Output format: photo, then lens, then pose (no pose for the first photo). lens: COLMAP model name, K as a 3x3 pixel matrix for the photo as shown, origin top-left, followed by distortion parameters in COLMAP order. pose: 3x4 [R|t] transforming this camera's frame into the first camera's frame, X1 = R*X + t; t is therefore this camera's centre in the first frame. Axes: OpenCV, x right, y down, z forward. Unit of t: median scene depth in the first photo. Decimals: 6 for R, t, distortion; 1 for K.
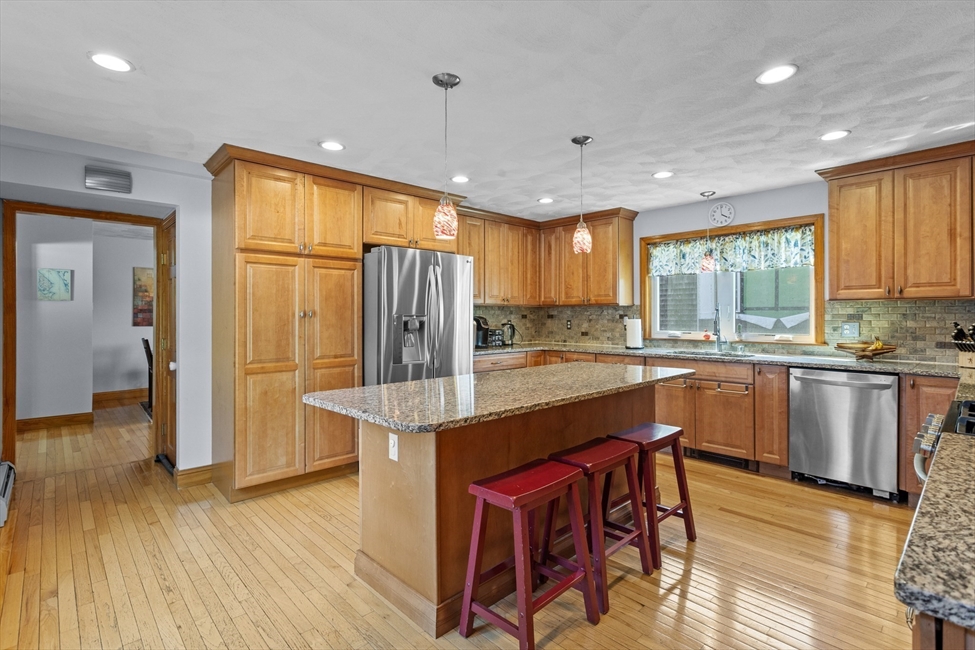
lens RADIAL K [[460.9, 0, 494.8], [0, 460.9, 314.2], [0, 0, 1]] dist [-0.000167, 0.000940]
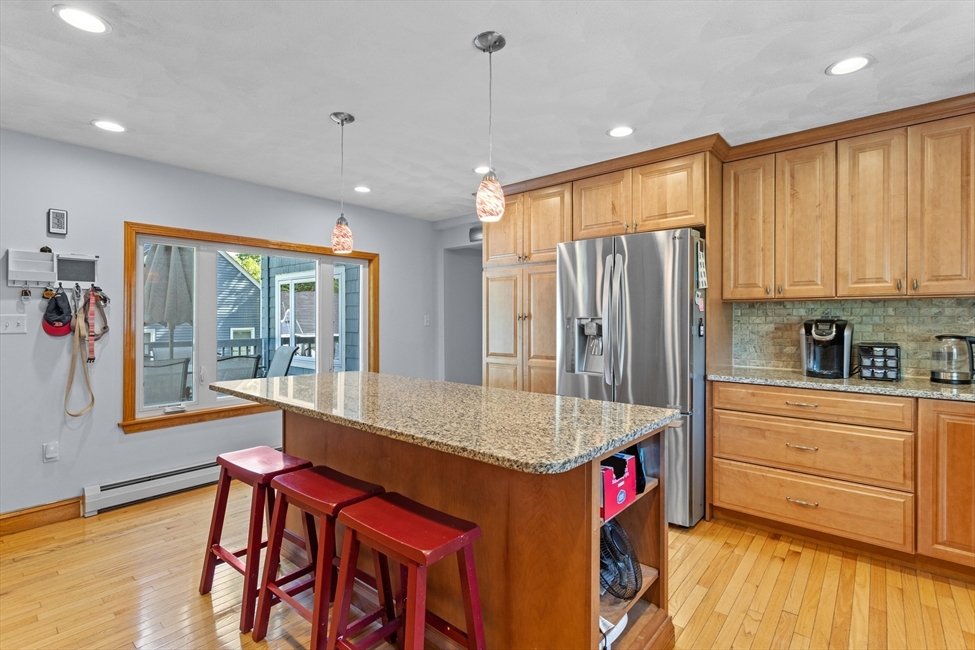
lens RADIAL K [[460.9, 0, 495.7], [0, 460.9, 320.7], [0, 0, 1]] dist [-0.000167, 0.000940]
pose [[0.113964, 0.008278, -0.993450, 0.604336], [0.005696, 0.999943, 0.008986, 0.001018], [0.993468, -0.006683, 0.113911, 0.738677]]
